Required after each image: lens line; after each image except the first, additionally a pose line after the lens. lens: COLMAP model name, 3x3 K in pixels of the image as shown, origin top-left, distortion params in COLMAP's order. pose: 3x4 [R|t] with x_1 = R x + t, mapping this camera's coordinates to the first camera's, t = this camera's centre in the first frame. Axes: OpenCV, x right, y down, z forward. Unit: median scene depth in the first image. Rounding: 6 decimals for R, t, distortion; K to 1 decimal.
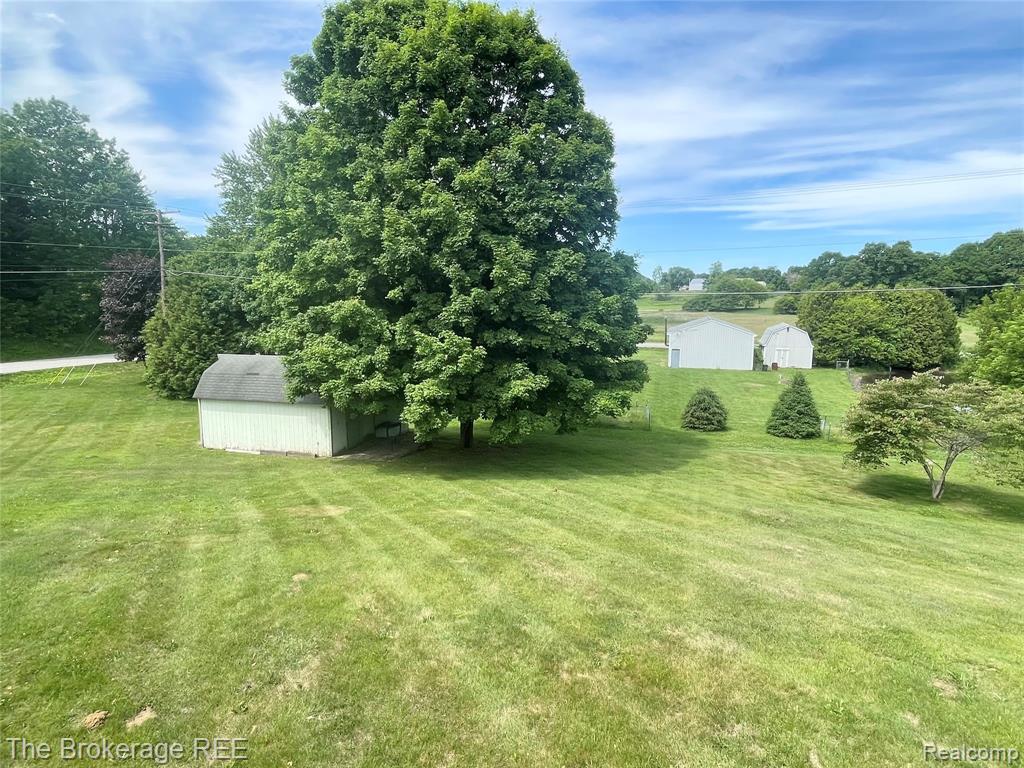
lens RADIAL K [[601.1, 0, 512.0], [0, 601.1, 384.0], [0, 0, 1]] dist [-0.002637, -0.001950]
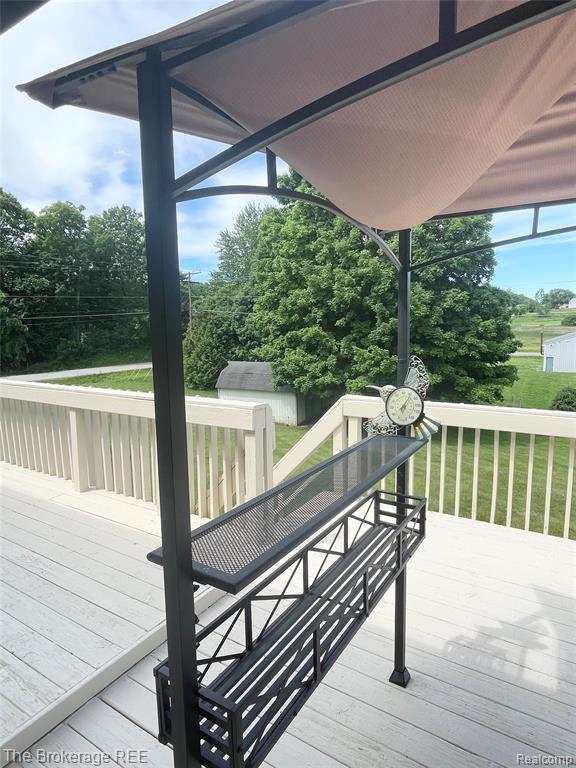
lens RADIAL K [[450.8, 0, 288.0], [0, 450.8, 384.0], [0, 0, 1]] dist [-0.002637, -0.001950]
pose [[0.963508, 0.011282, -0.267442, -0.007269], [-0.011610, 0.999933, 0.000353, 0.013009], [0.267428, 0.002765, 0.963574, -0.180967]]
